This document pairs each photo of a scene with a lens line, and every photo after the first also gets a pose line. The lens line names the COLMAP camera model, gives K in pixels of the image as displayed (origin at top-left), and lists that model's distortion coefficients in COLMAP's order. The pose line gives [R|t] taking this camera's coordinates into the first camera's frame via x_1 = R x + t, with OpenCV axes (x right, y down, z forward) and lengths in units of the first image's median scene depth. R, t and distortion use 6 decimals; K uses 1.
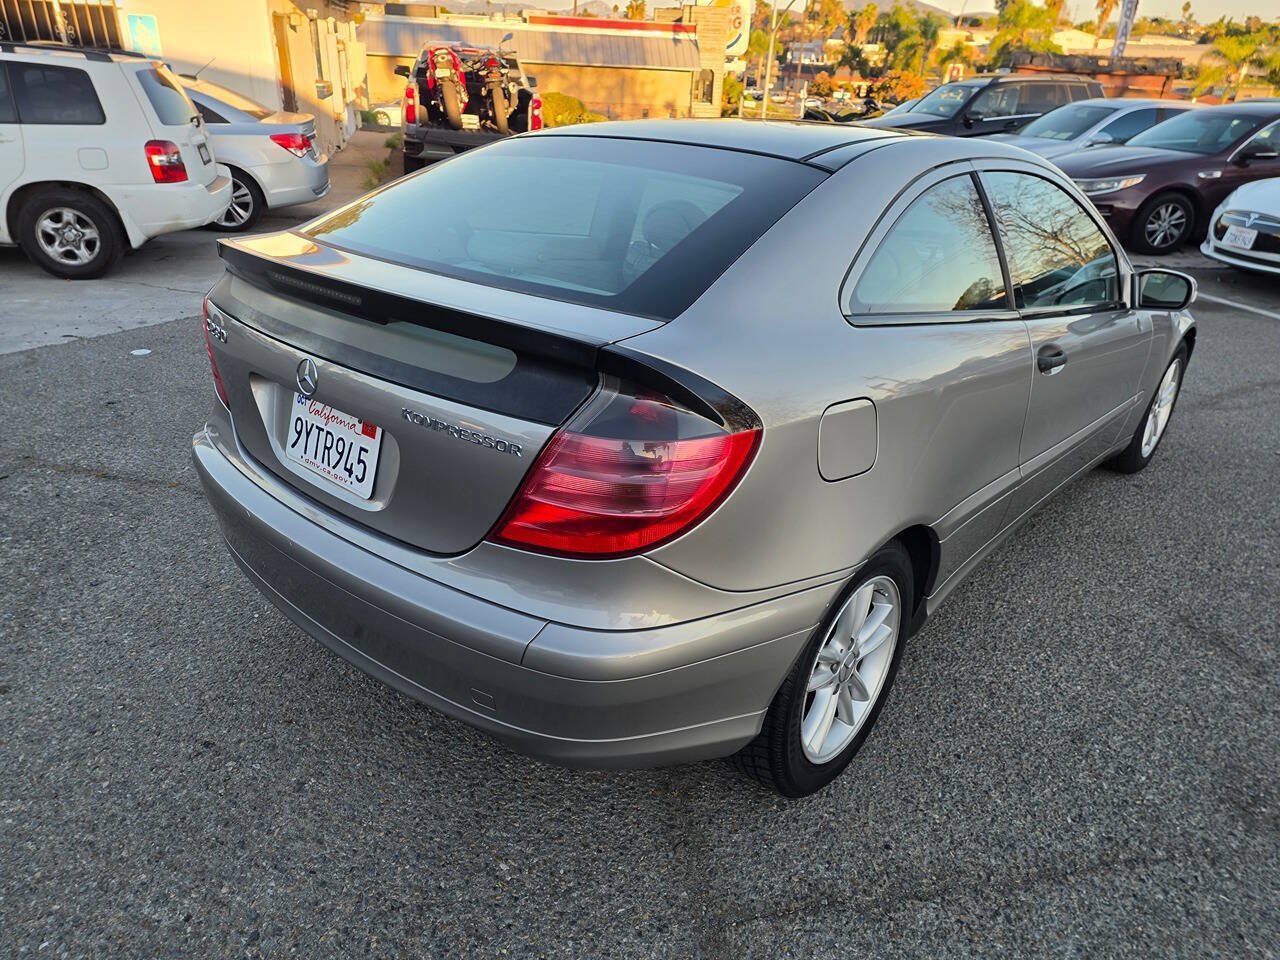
lens RADIAL K [[843.8, 0, 635.9], [0, 843.8, 483.4], [0, 0, 1]] dist [0.074169, -0.065943]
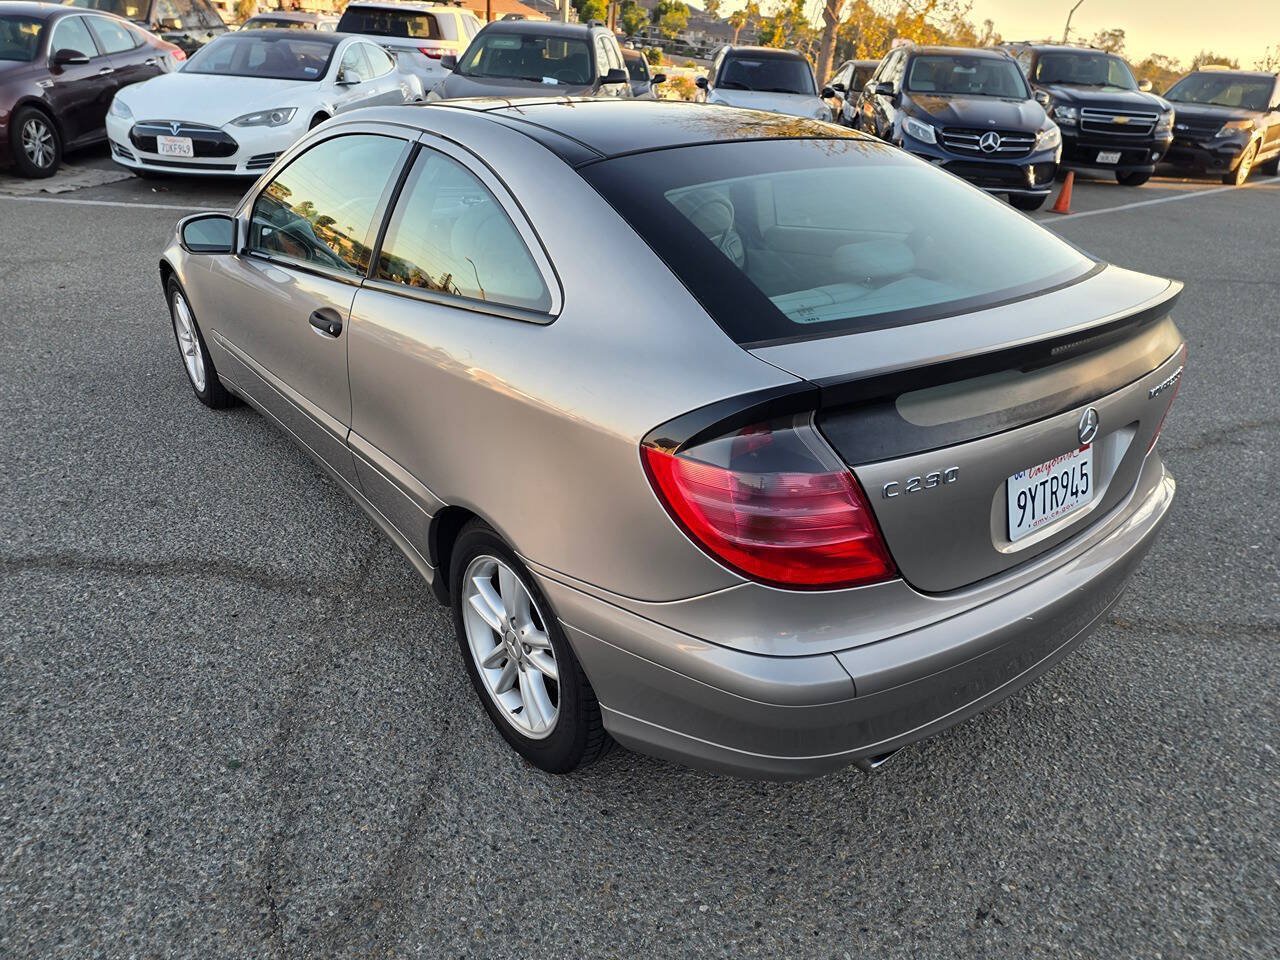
lens RADIAL K [[843.8, 0, 635.9], [0, 843.8, 483.4], [0, 0, 1]] dist [0.074169, -0.065943]
pose [[0.194338, -0.473932, 0.858849, -1.303932], [0.370321, 0.846199, 0.383157, -0.612731], [-0.908347, 0.243587, 0.339956, 1.089305]]
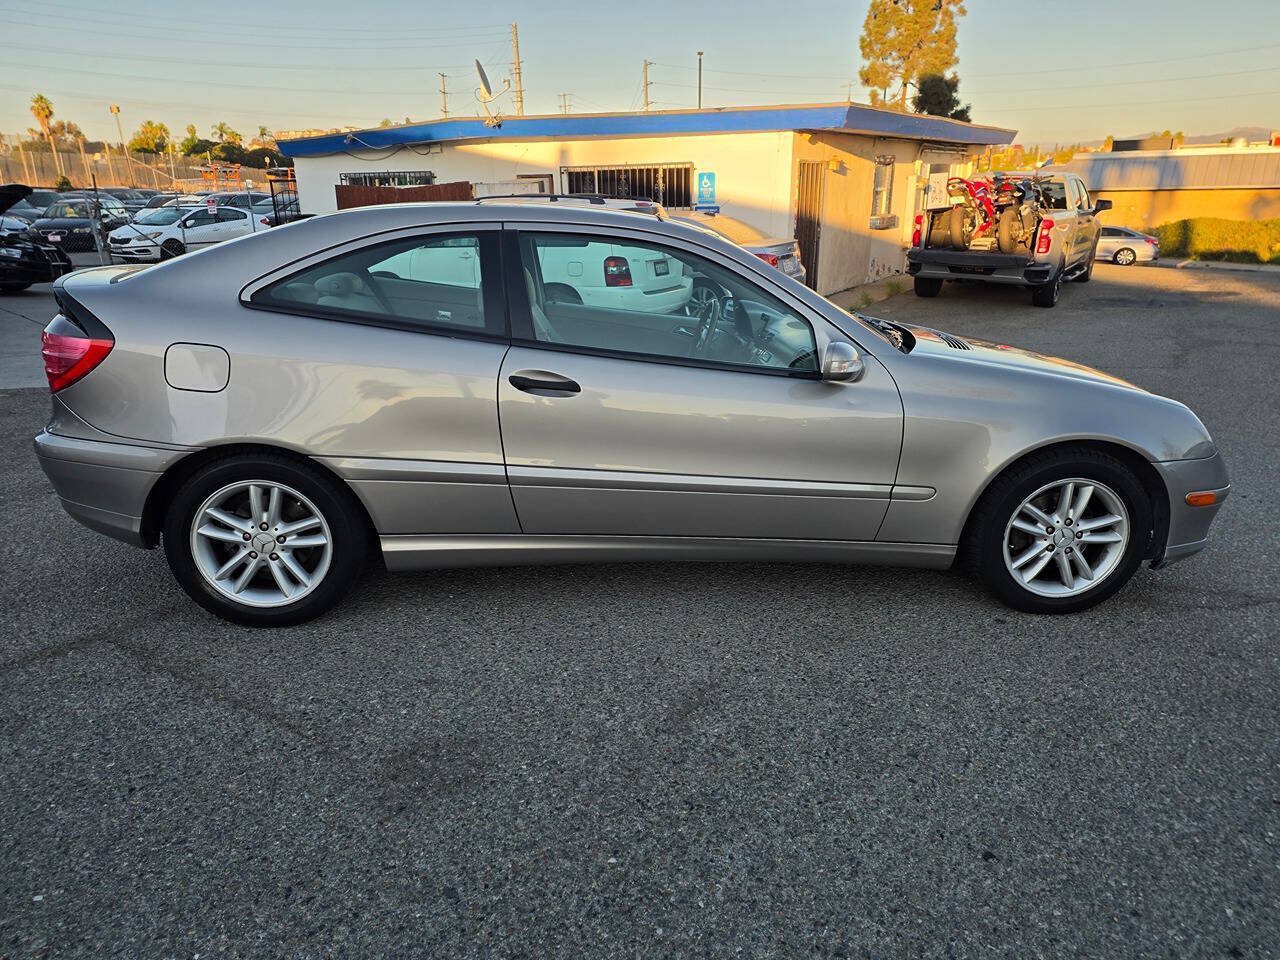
lens RADIAL K [[843.8, 0, 635.9], [0, 843.8, 483.4], [0, 0, 1]] dist [0.074169, -0.065943]
pose [[0.724444, 0.173029, -0.667265, 1.920415], [-0.265326, 0.963400, -0.038241, -0.004298], [0.636226, 0.204746, 0.743838, 0.323850]]
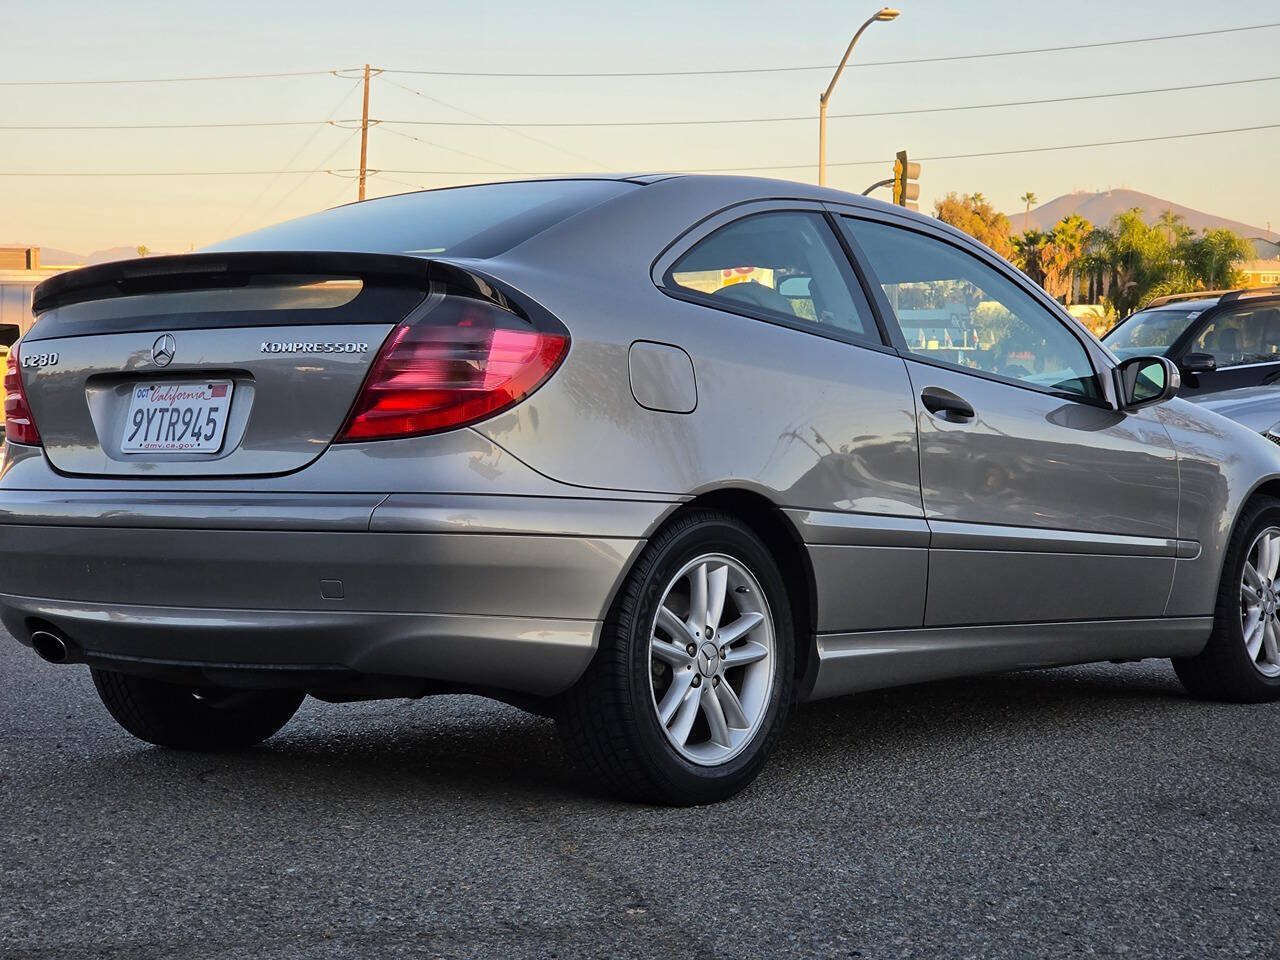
lens RADIAL K [[2368.9, 0, 640.0], [0, 2368.9, 480.0], [0, 0, 1]] dist [-0.297748, 3.312387]
pose [[0.997617, -0.044819, 0.052456, 0.054068], [0.061853, 0.917839, -0.392105, 1.173164], [-0.030572, 0.394415, 0.918424, -1.619285]]
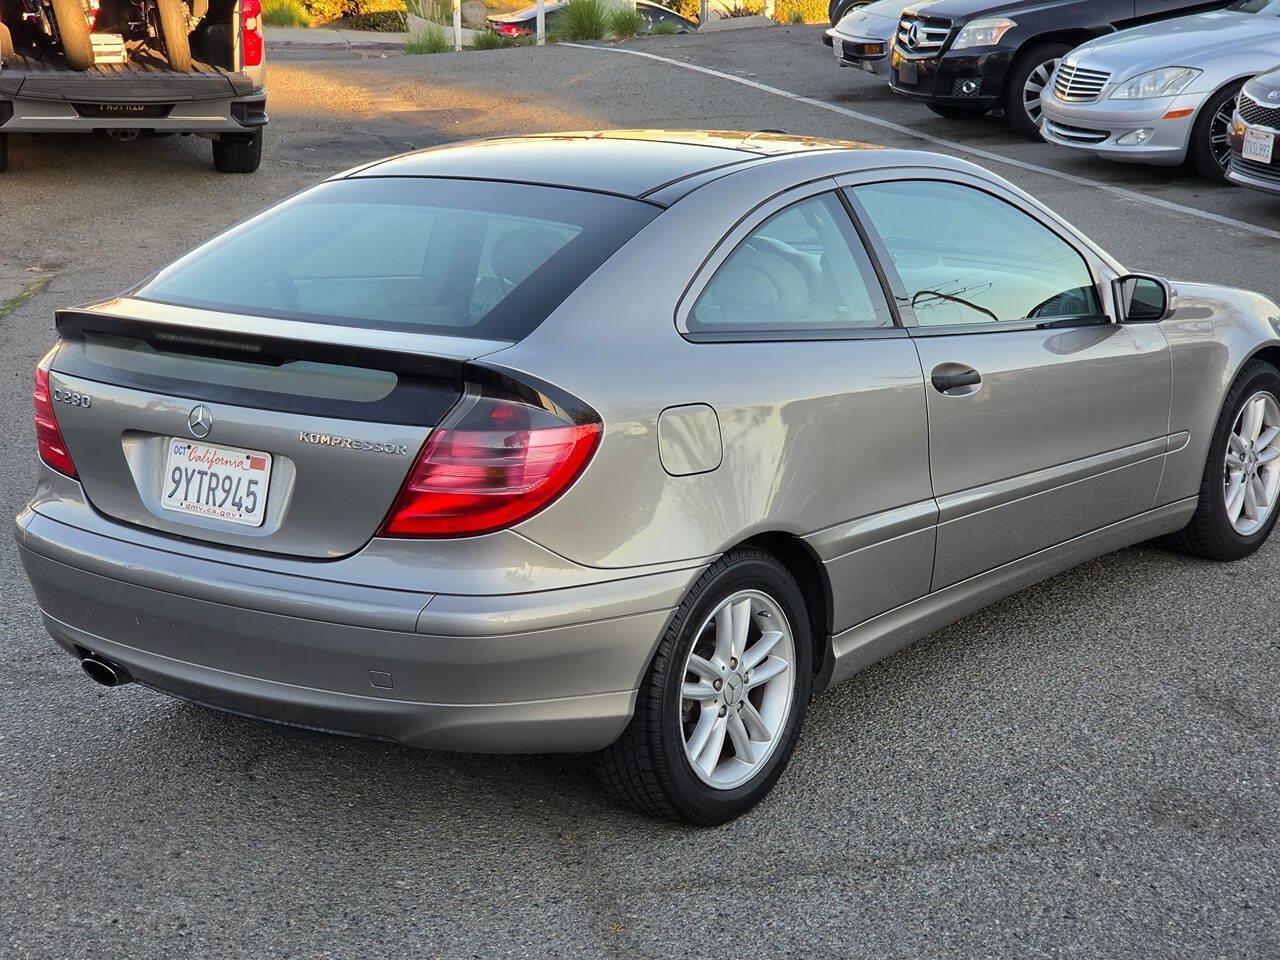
lens RADIAL K [[2368.9, 0, 640.0], [0, 2368.9, 480.0], [0, 0, 1]] dist [-0.297748, 3.312387]
pose [[0.995403, -0.072998, 0.062008, -0.009495], [0.083117, 0.980053, -0.180518, 0.520260], [-0.047594, 0.184842, 0.981615, -1.911112]]
